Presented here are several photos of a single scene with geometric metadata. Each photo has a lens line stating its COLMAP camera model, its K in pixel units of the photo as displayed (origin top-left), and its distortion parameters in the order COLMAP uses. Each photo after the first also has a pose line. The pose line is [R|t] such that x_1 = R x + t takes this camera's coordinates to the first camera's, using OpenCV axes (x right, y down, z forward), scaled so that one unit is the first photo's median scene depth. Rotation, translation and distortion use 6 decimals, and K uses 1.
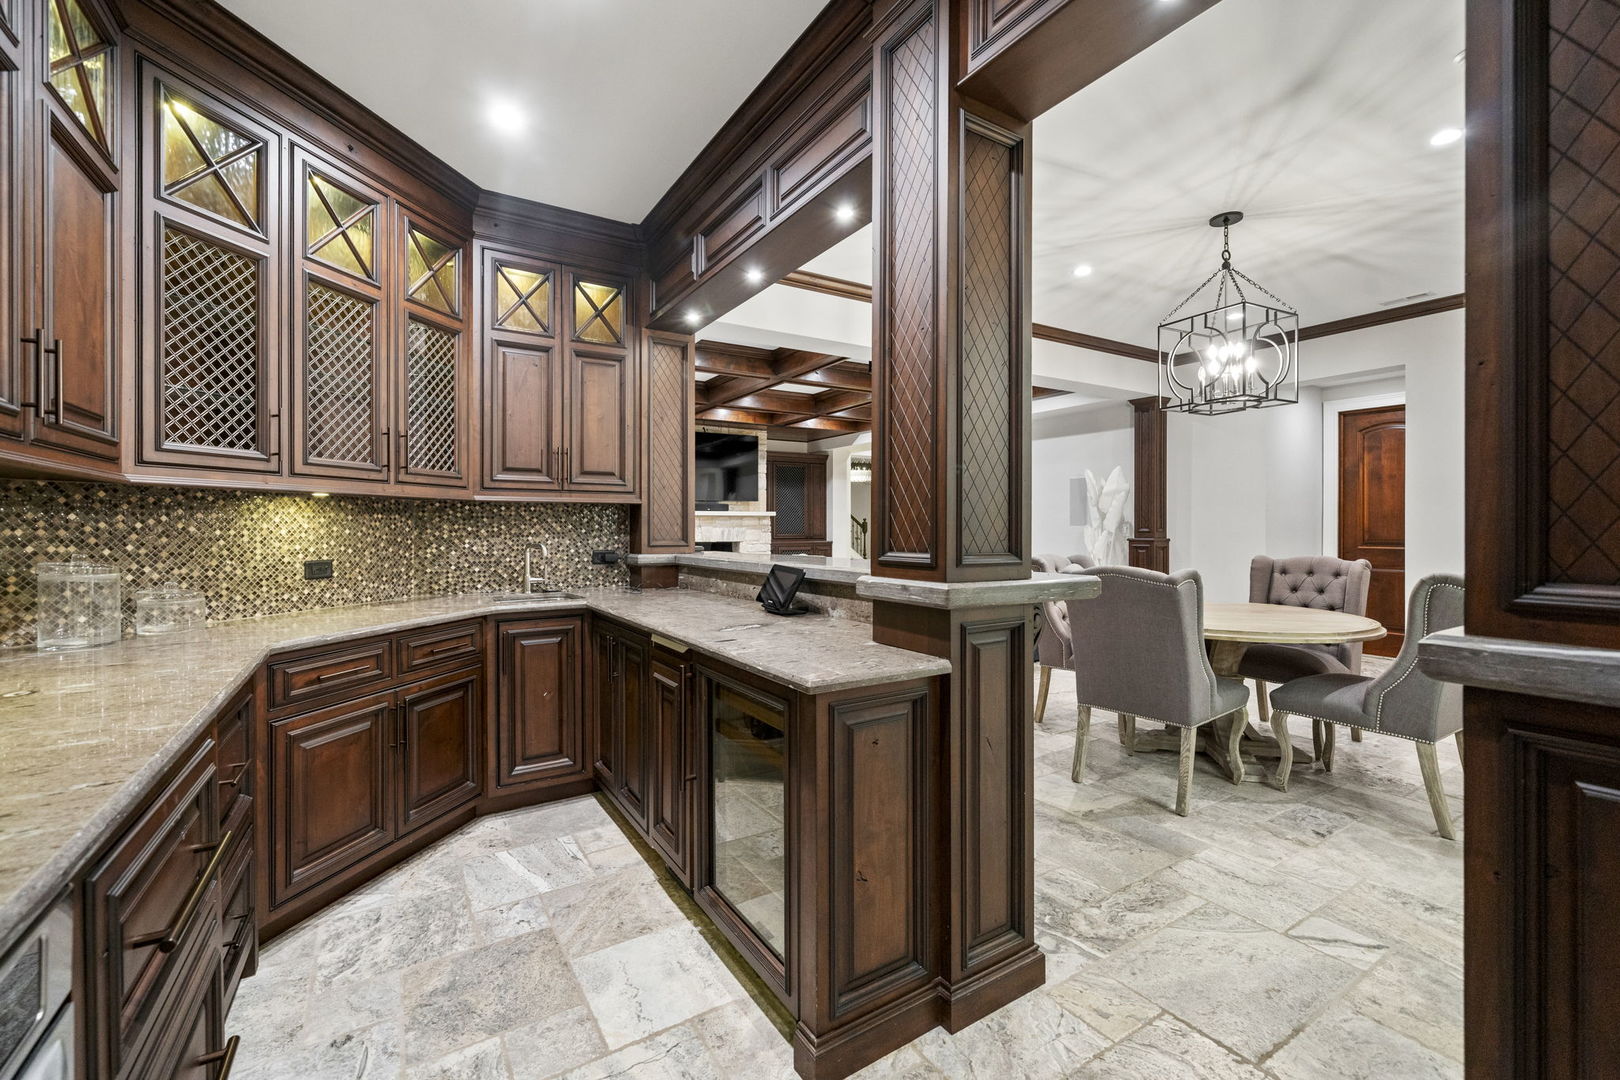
lens RADIAL K [[677.2, 0, 800.4], [0, 677.2, 536.4], [0, 0, 1]] dist [0.000629, 0.000010]
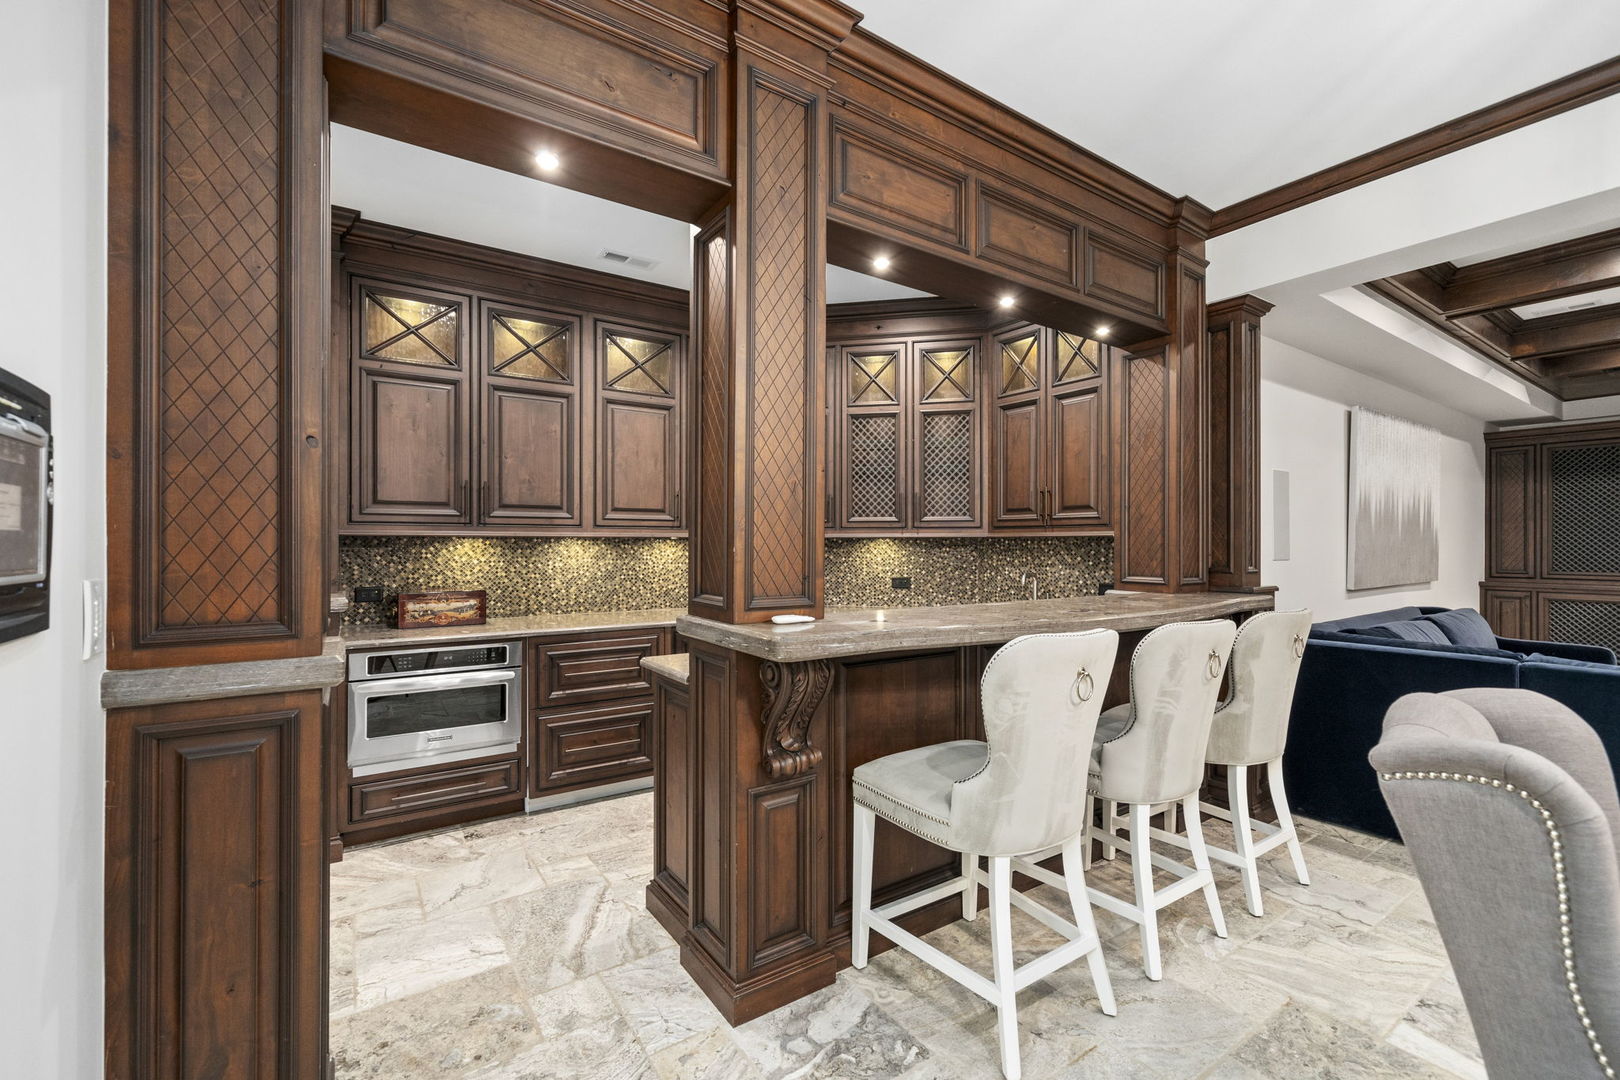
lens RADIAL K [[677.2, 0, 800.4], [0, 677.2, 536.4], [0, 0, 1]] dist [0.000629, 0.000010]
pose [[0.038489, -0.006227, -0.999240, 0.768458], [-0.007830, 0.999948, -0.006533, -0.042824], [0.999228, 0.008076, 0.038438, 0.583295]]
